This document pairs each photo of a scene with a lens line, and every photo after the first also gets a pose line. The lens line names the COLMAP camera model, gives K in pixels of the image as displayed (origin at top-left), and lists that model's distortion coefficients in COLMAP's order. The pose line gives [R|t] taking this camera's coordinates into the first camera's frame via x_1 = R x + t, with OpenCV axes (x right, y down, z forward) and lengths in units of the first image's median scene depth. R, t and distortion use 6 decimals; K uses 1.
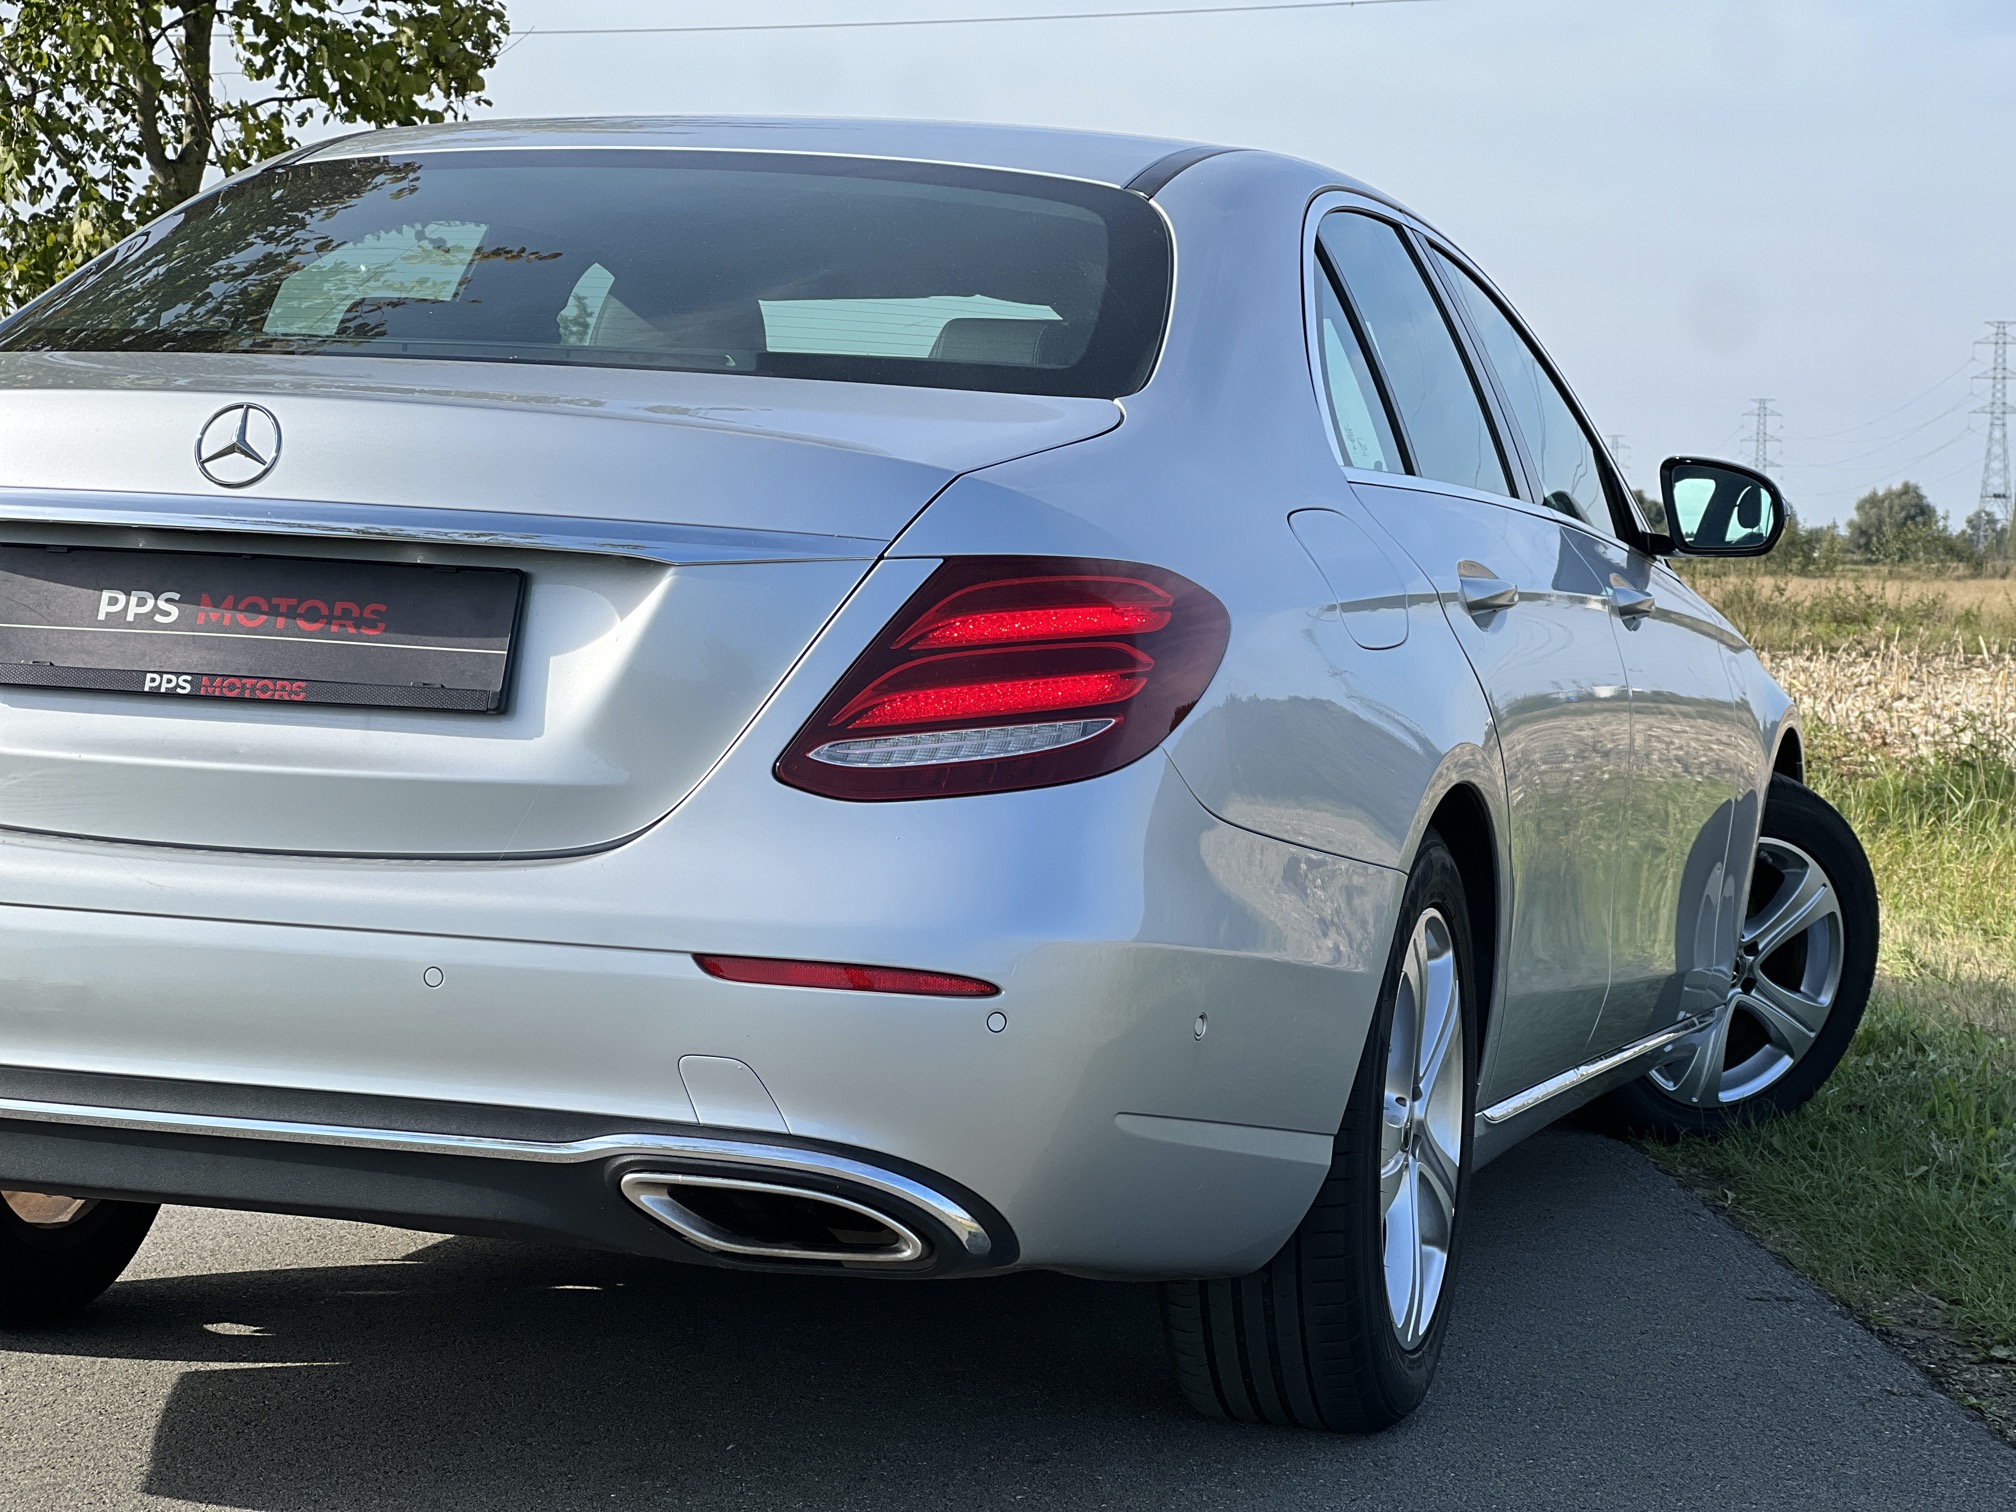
lens RADIAL K [[4336.1, 0, 1018.6], [0, 4336.1, 695.7], [0, 0, 1]] dist [0.185947, 0.000000]
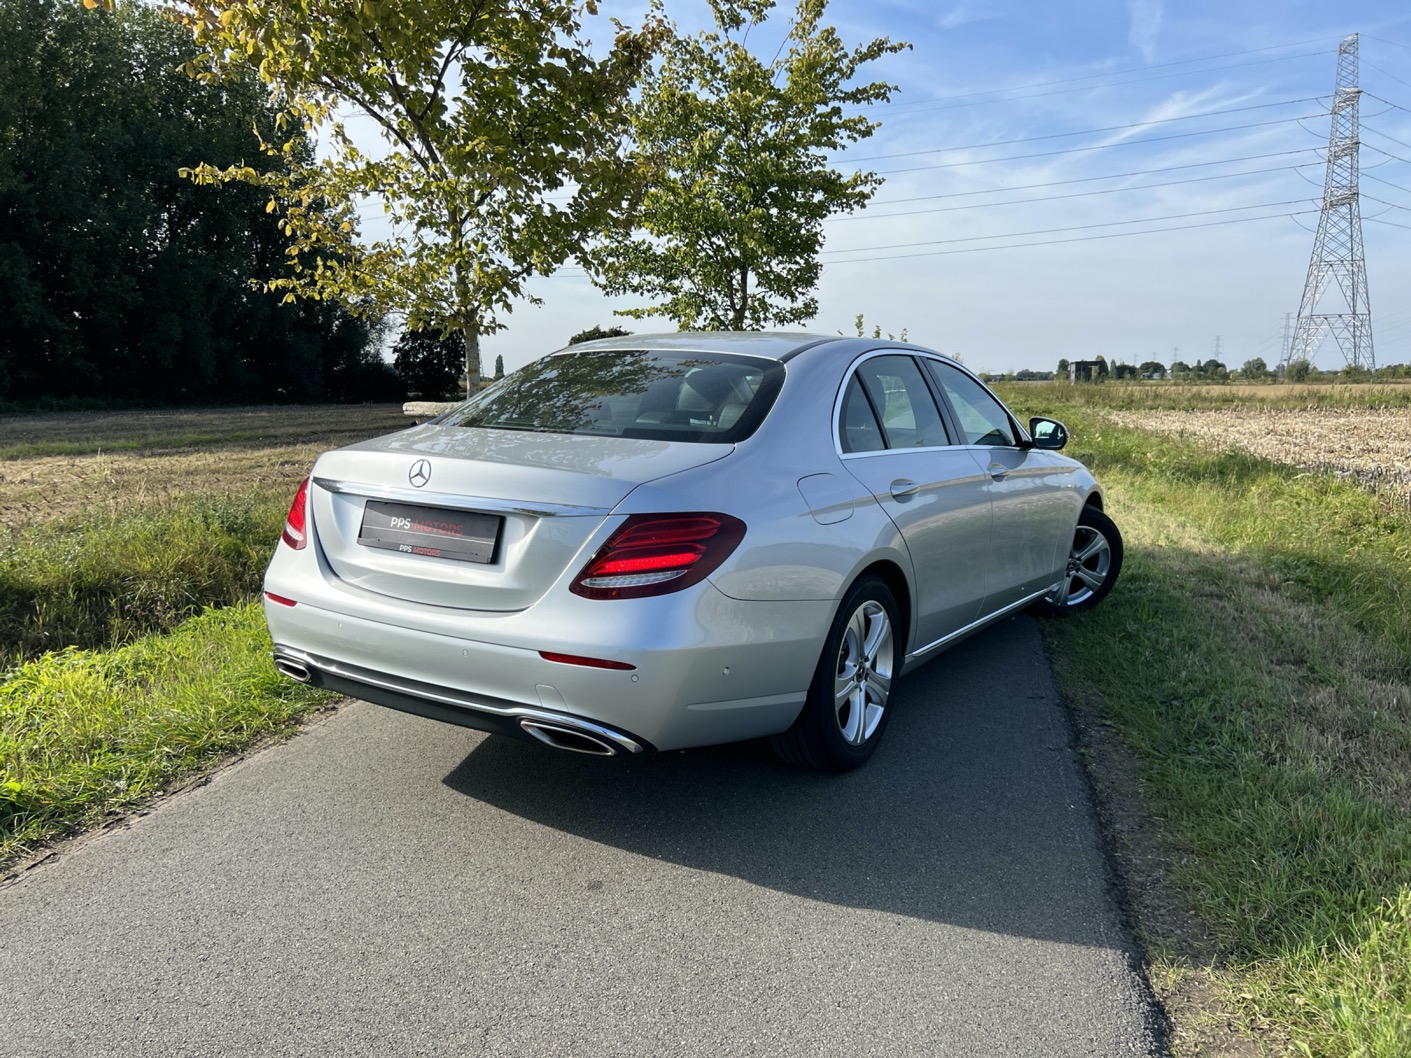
lens RADIAL K [[1030.8, 0, 723.9], [0, 1030.8, 519.2], [0, 0, 1]] dist [0.037963, -0.041839]
pose [[0.962763, 0.009260, -0.270187, 0.186094], [0.016618, 0.995496, 0.093333, -0.073645], [0.269834, -0.094348, 0.958274, 0.290928]]
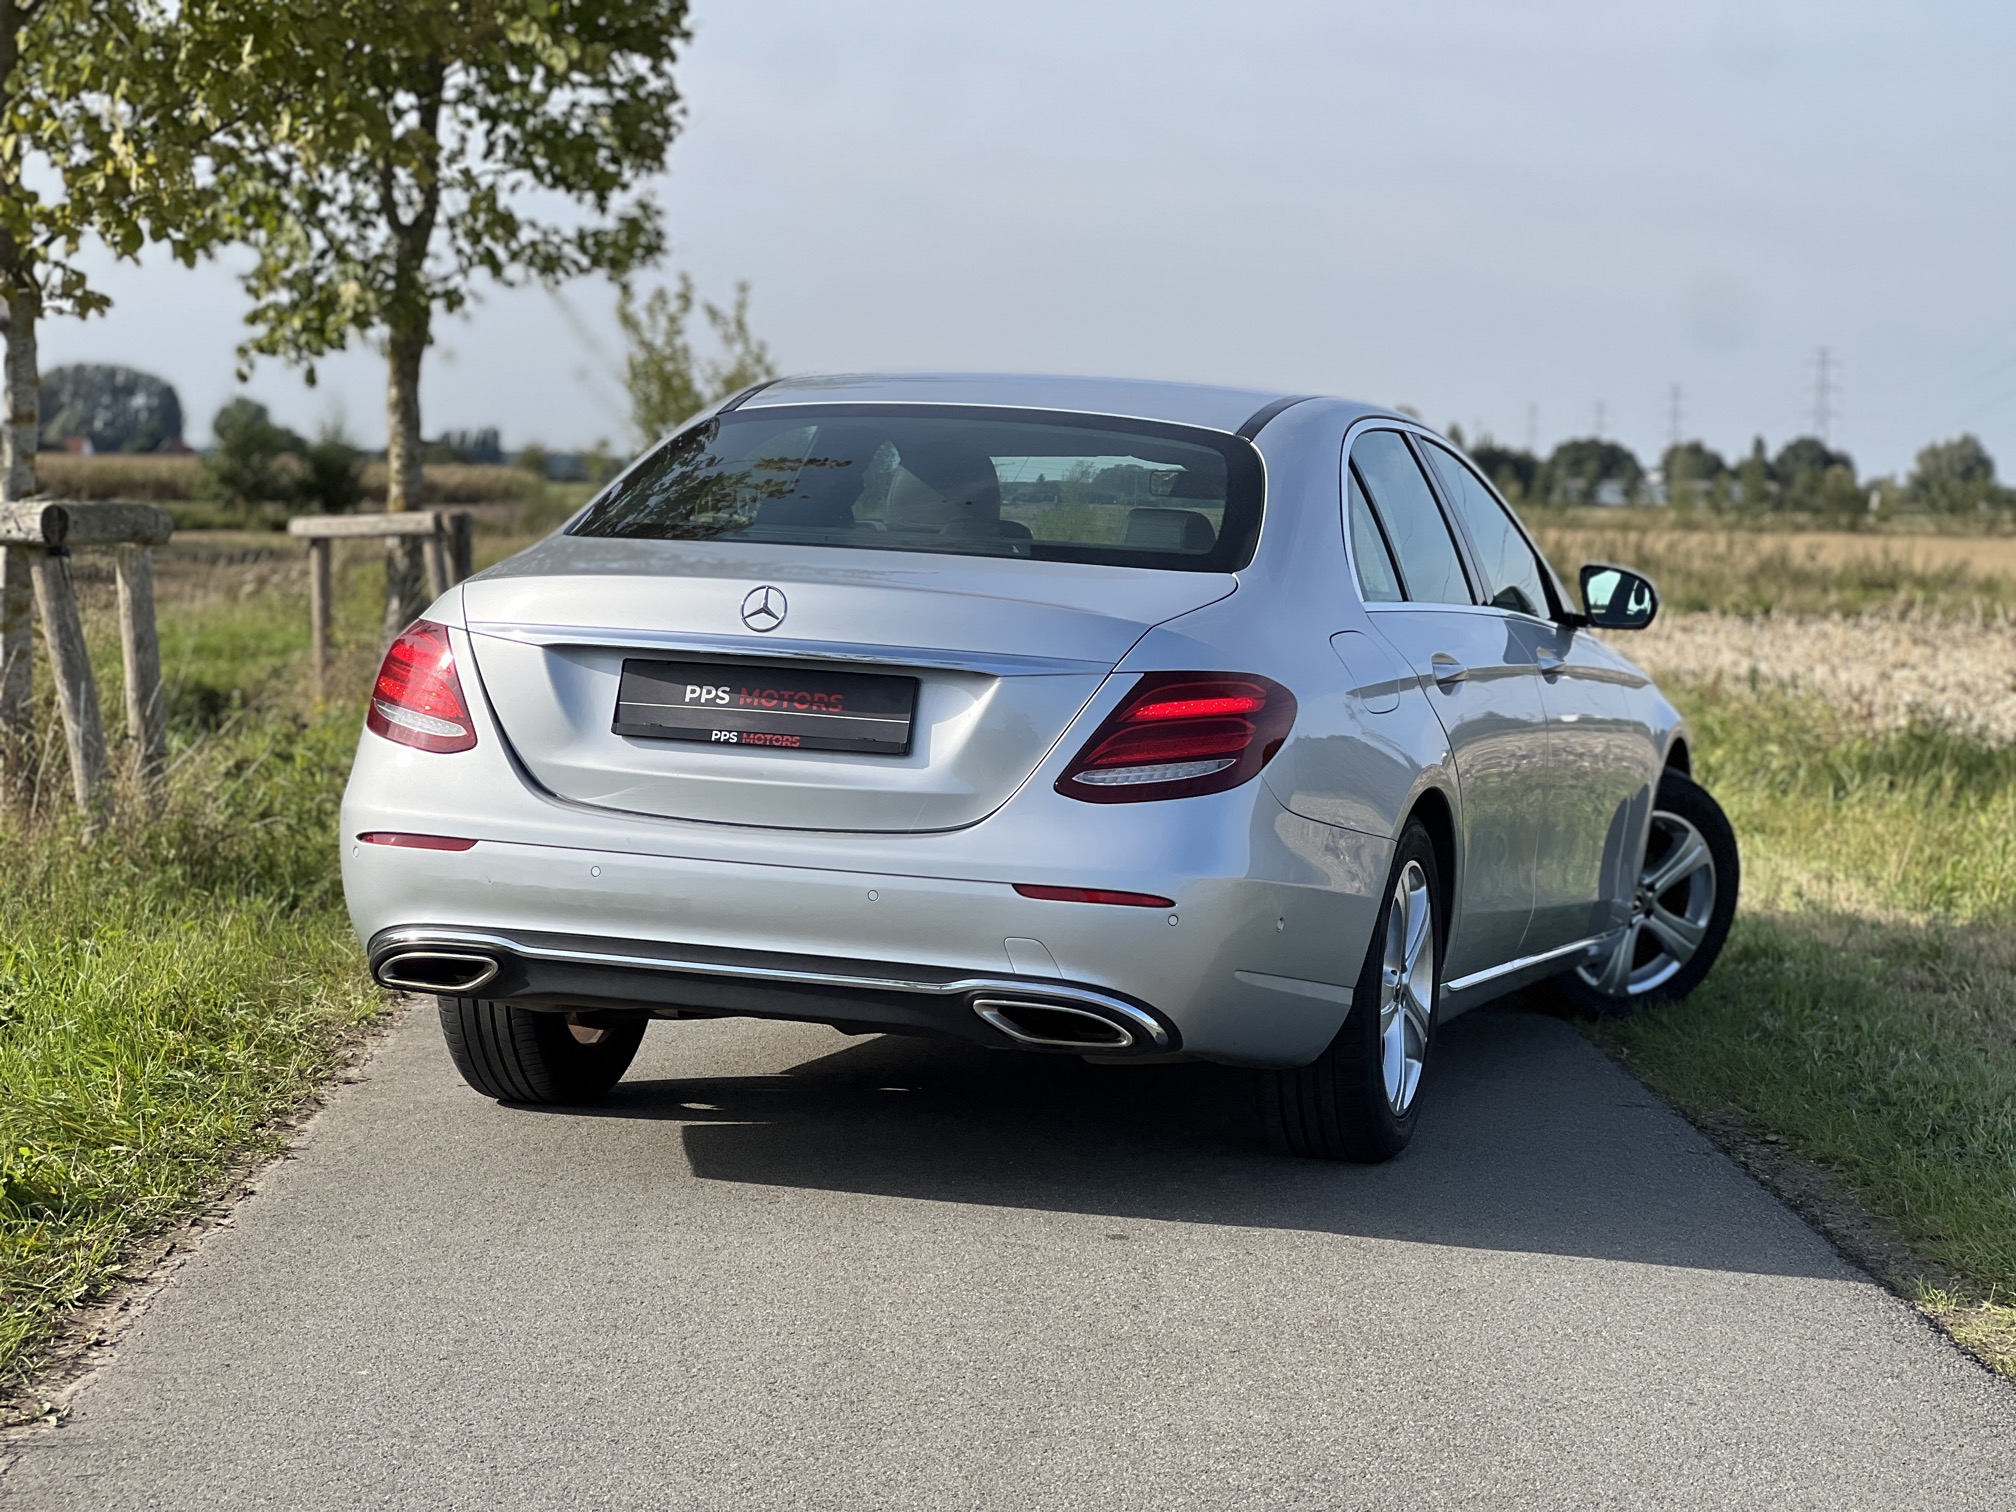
lens RADIAL K [[4336.1, 0, 1027.2], [0, 4336.1, 739.6], [0, 0, 1]] dist [0.185947, 0.000000]
pose [[0.999921, 0.004885, -0.011569, -0.036829], [-0.004620, 0.999730, 0.022766, -0.036443], [0.011677, -0.022711, 0.999674, -0.698550]]
